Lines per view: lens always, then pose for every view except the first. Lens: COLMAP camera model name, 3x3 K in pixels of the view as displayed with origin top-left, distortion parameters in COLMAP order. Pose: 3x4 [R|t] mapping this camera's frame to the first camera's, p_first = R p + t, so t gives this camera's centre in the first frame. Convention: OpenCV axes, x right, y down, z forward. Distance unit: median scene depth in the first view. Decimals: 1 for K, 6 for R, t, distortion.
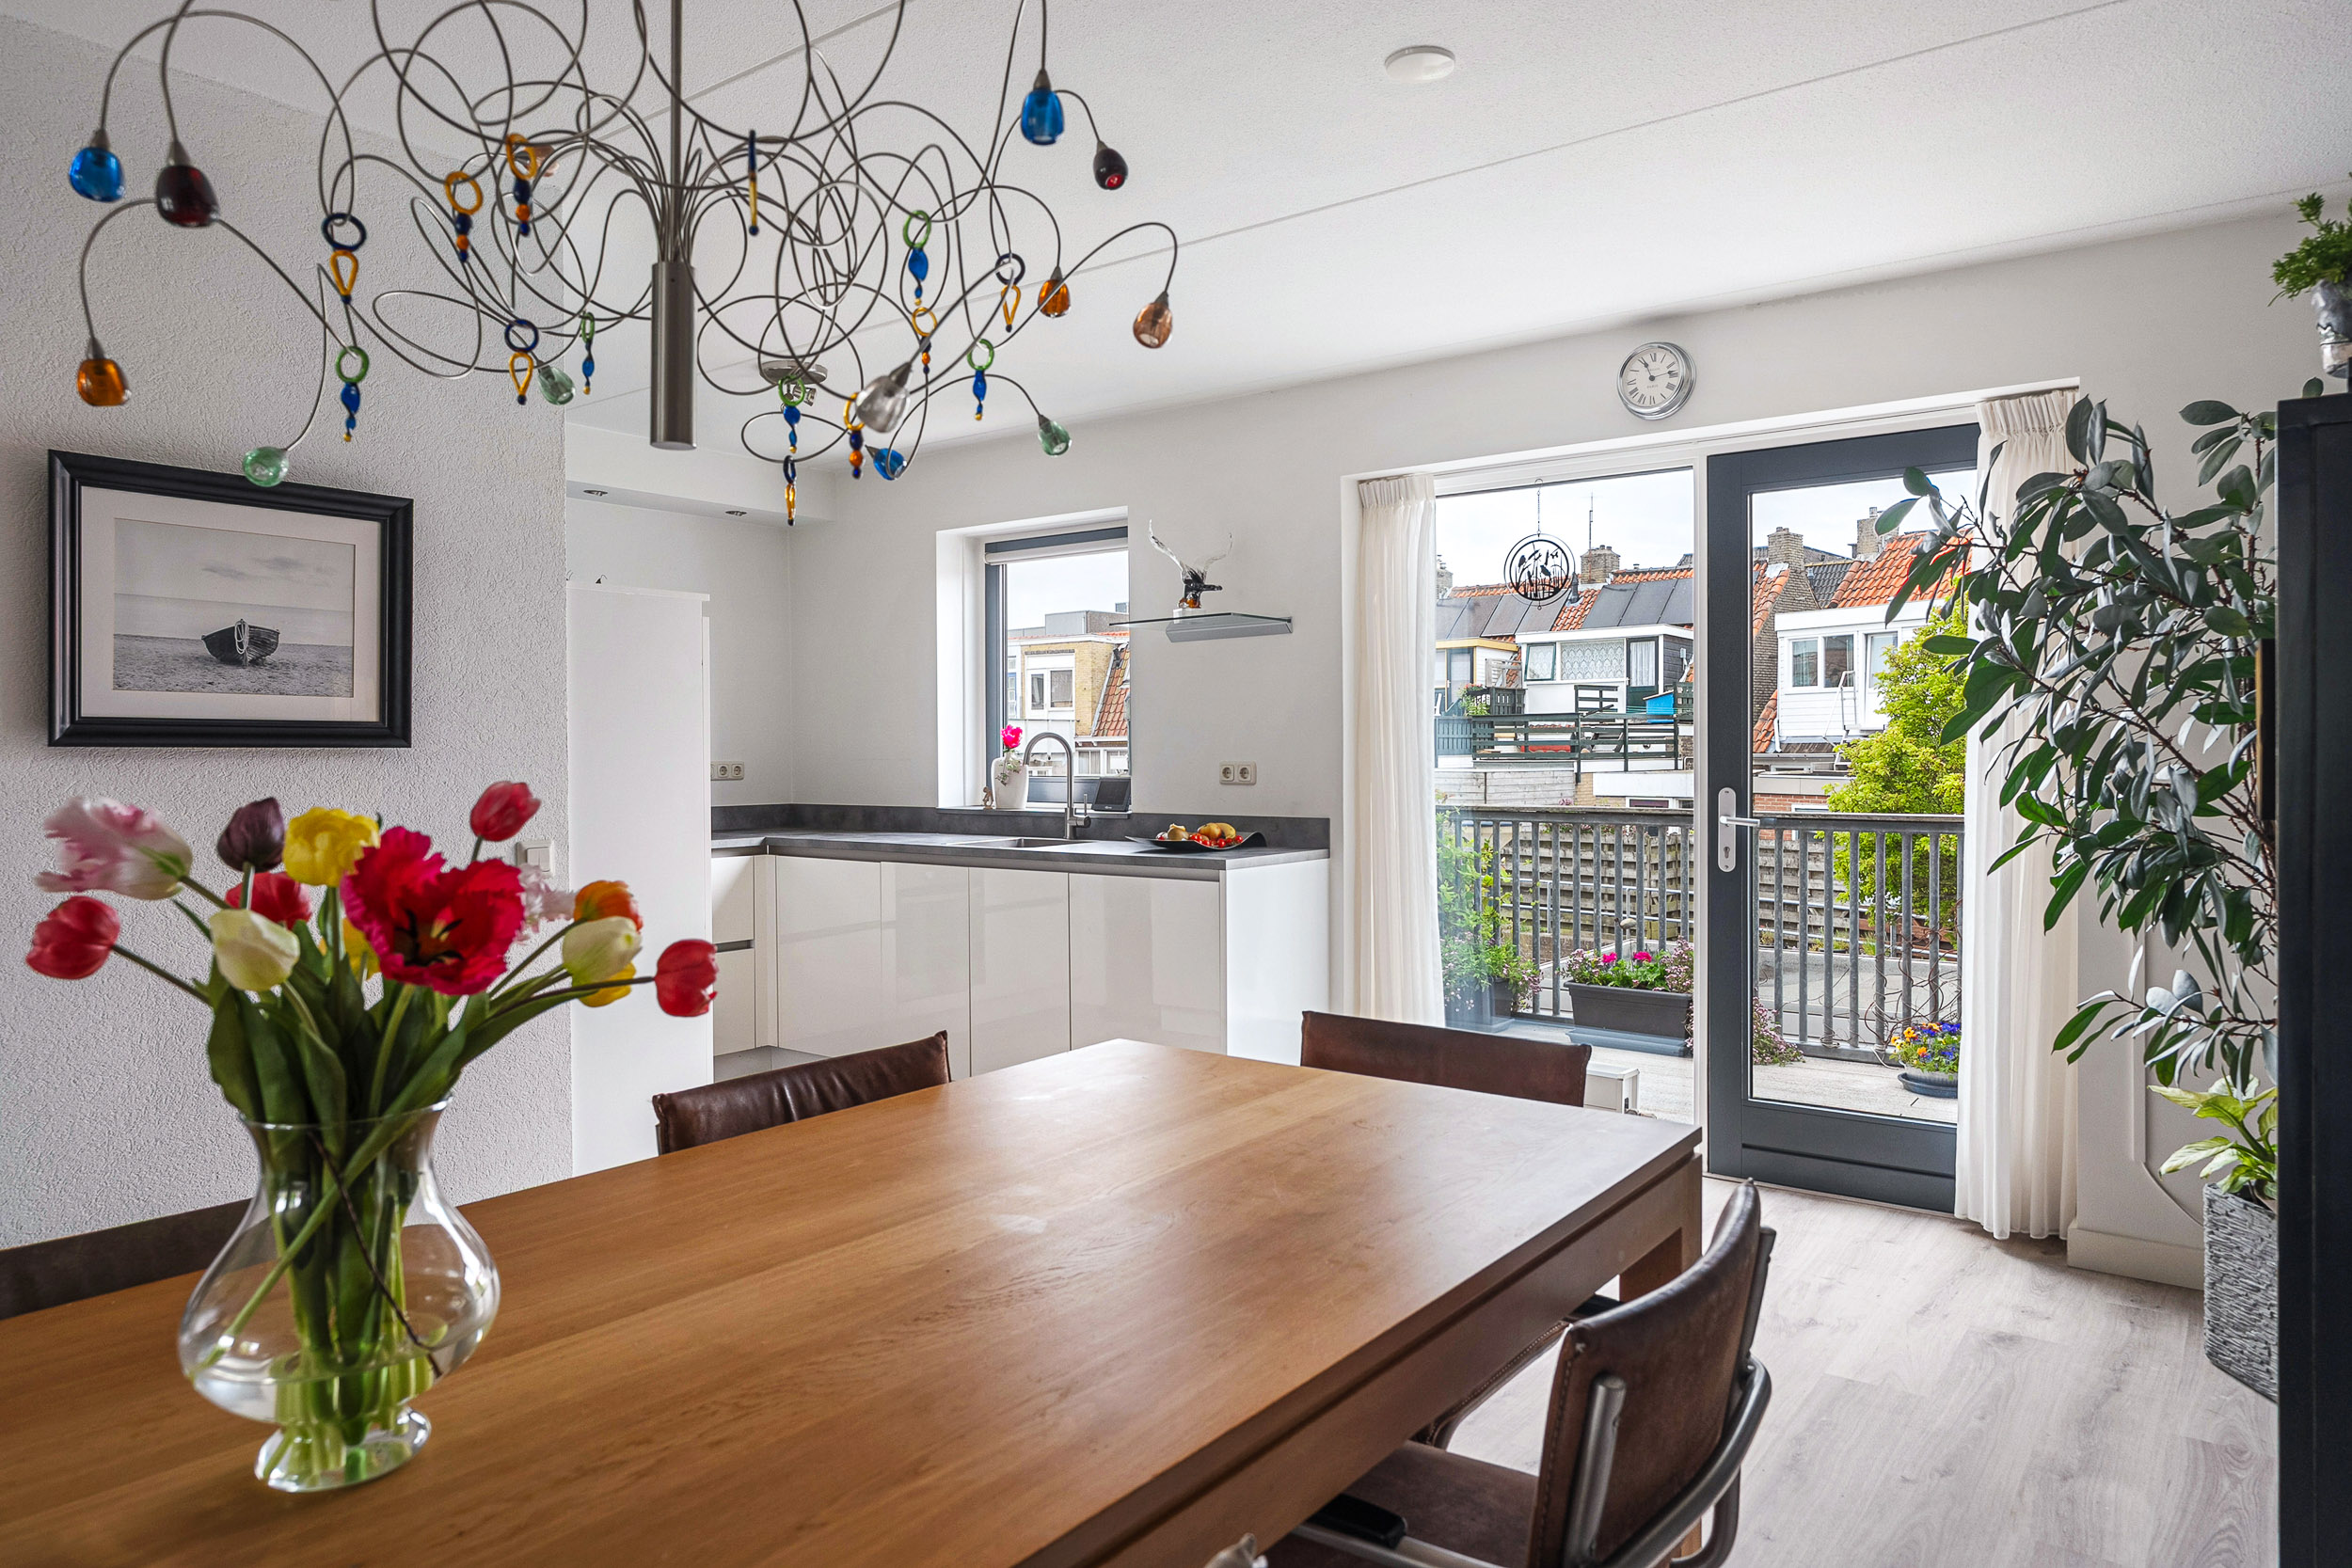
lens RADIAL K [[1448.4, 0, 1174.3], [0, 1448.4, 766.3], [0, 0, 1]] dist [-0.007027, 0.002221]
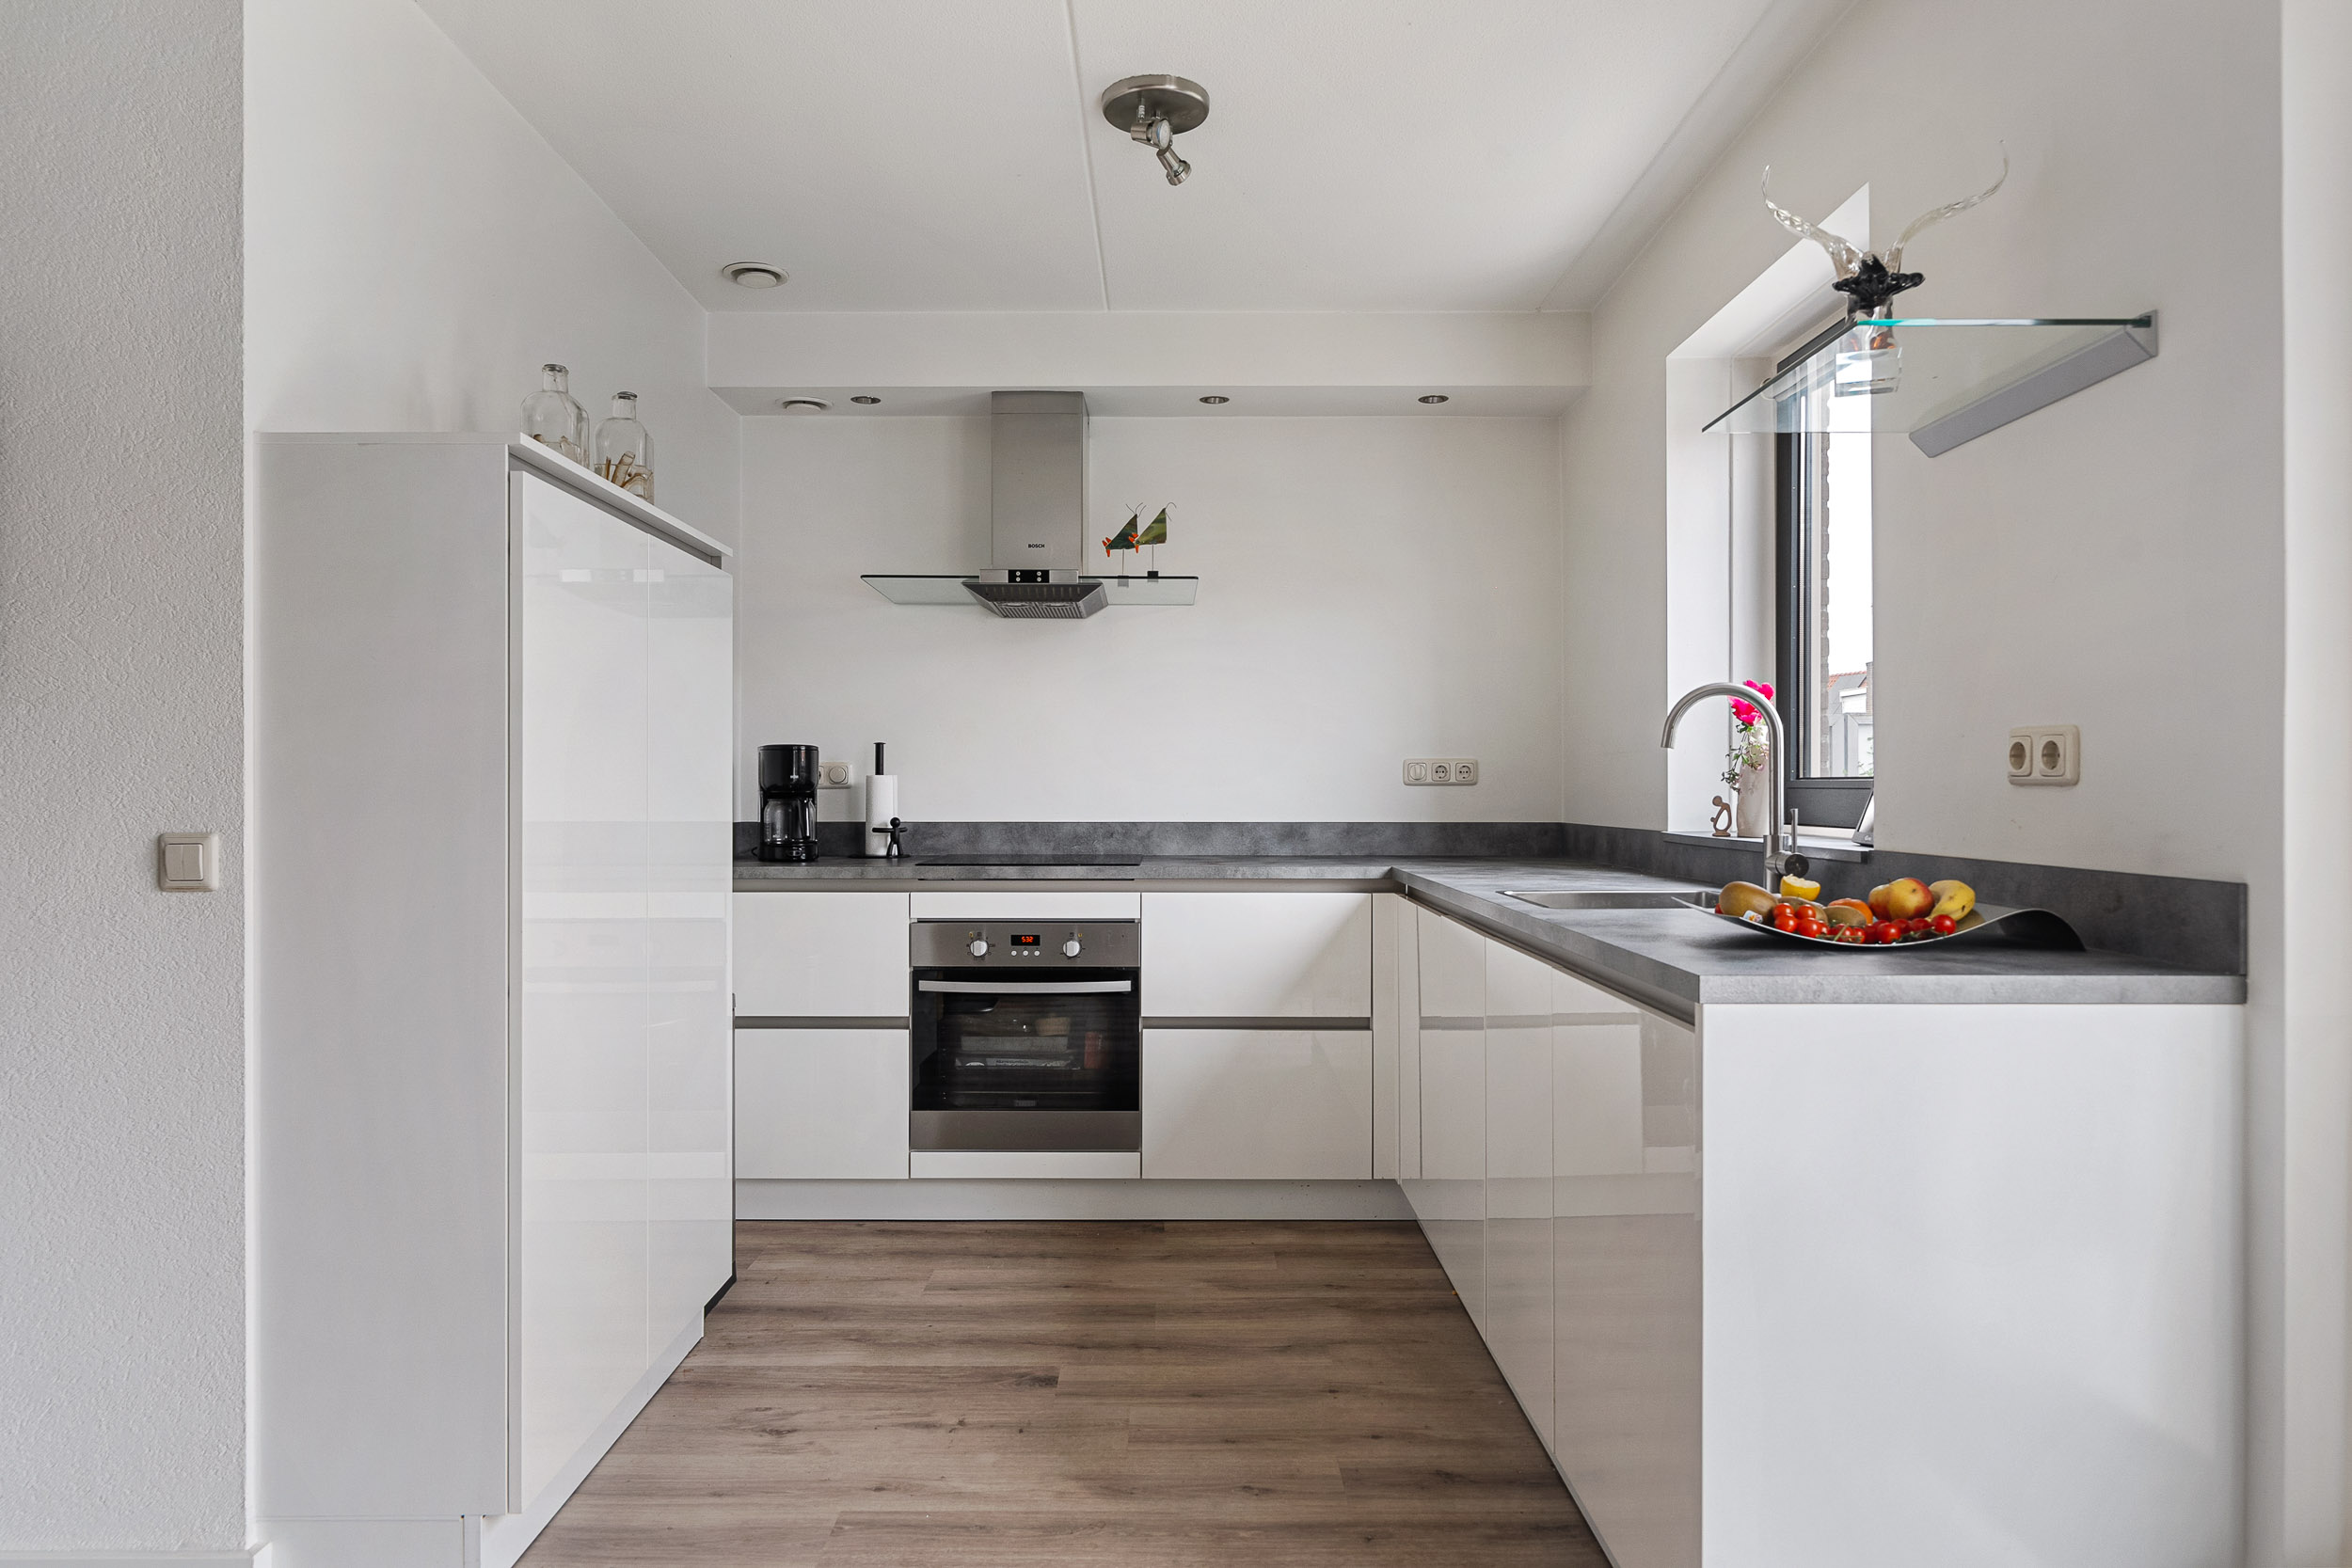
lens RADIAL K [[1448.4, 0, 1179.7], [0, 1448.4, 791.8], [0, 0, 1]] dist [-0.007027, 0.002221]
pose [[0.609601, 0.007887, -0.792669, 0.189088], [-0.011164, 0.999937, 0.001364, 0.014703], [0.792630, 0.008017, 0.609650, 0.520350]]
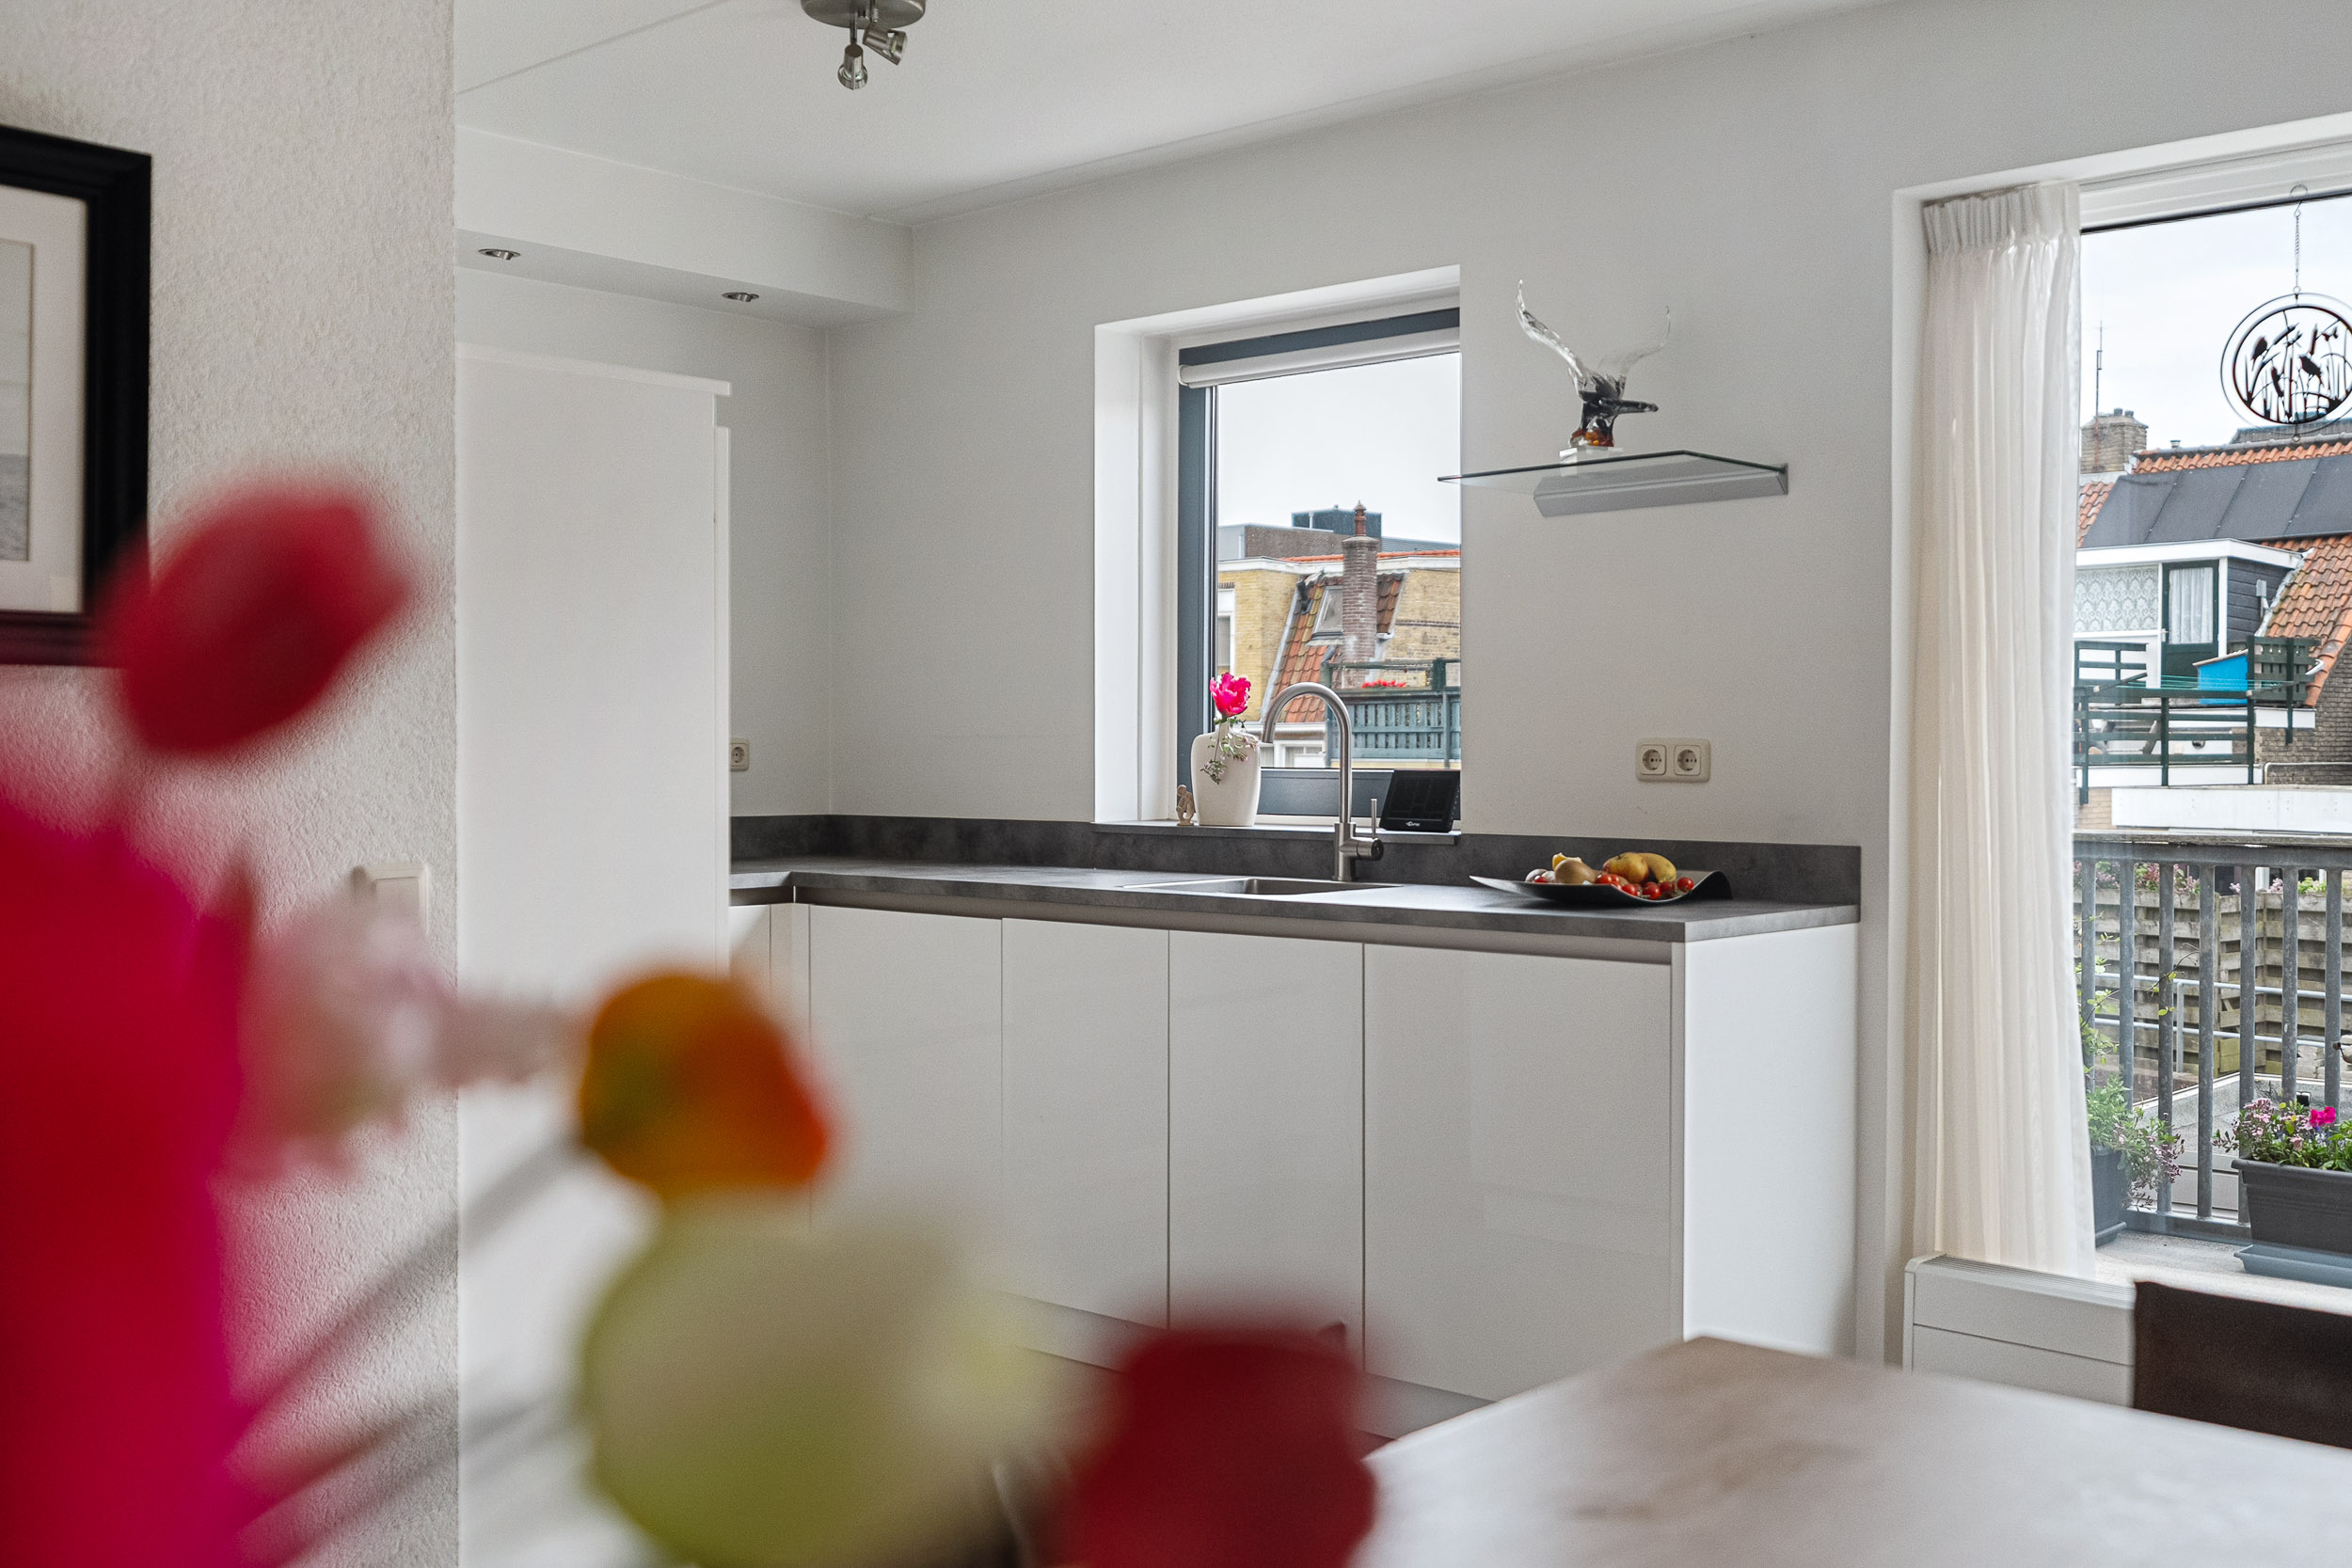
lens RADIAL K [[2301.5, 0, 1190.9], [0, 2301.5, 787.2], [0, 0, 1]] dist [0.007811, 0.000000]
pose [[0.996631, 0.008858, -0.081533, -0.057254], [-0.008409, 0.999948, 0.005841, 0.009965], [0.081580, -0.005136, 0.996654, 0.128319]]
